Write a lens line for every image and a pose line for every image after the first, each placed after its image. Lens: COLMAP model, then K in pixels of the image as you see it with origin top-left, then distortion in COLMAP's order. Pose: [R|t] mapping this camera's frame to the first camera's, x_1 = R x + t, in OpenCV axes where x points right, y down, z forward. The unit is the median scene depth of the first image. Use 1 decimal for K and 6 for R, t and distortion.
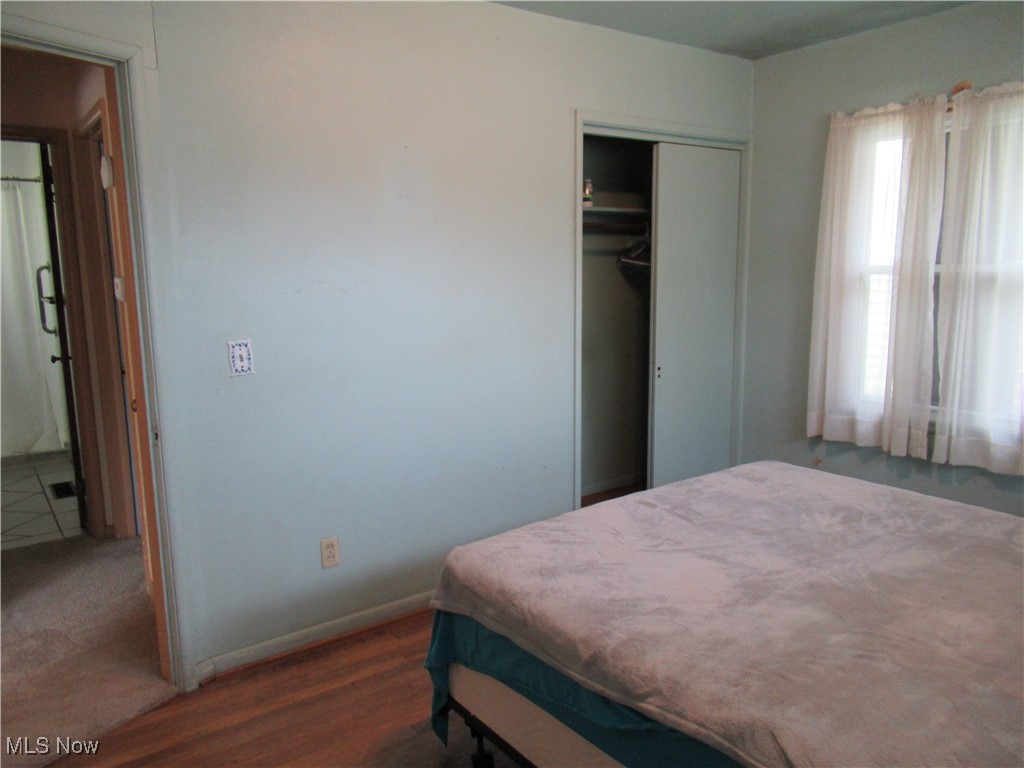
lens RADIAL K [[760.0, 0, 510.4], [0, 760.0, 382.6], [0, 0, 1]] dist [-0.002507, -0.002431]
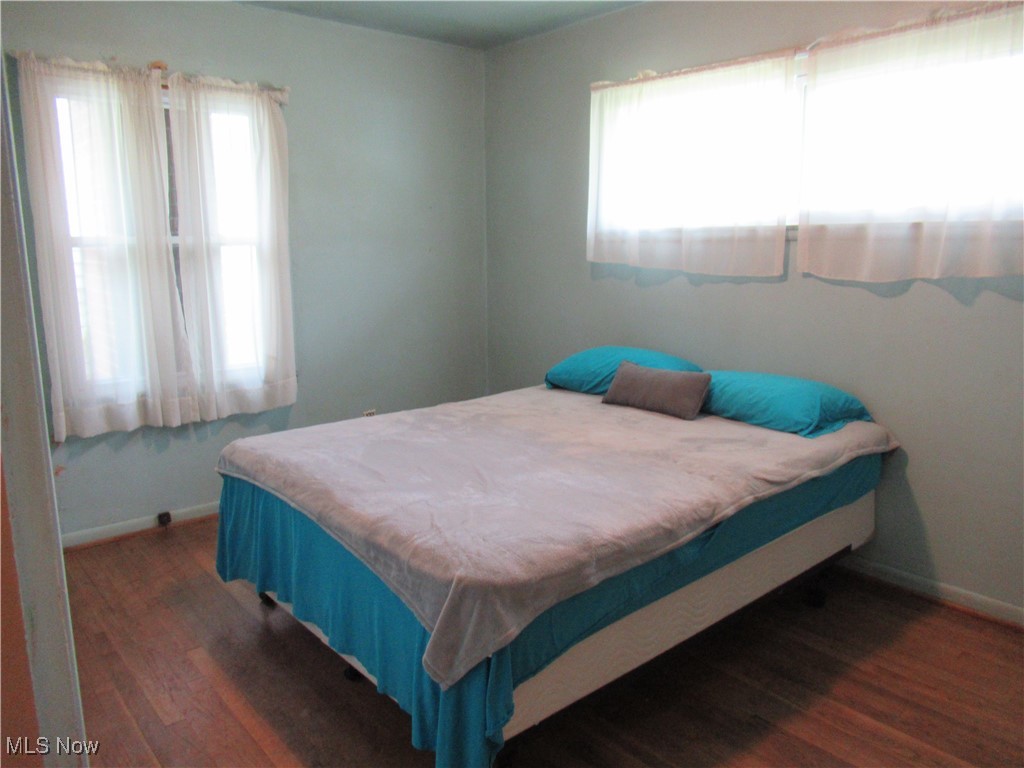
lens RADIAL K [[760.0, 0, 510.5], [0, 760.0, 387.1], [0, 0, 1]] dist [-0.002507, -0.002431]
pose [[-0.088448, -0.167054, 0.981972, -0.554961], [0.158804, 0.970862, 0.179468, -0.070121], [-0.983340, 0.171815, -0.059342, 0.662547]]
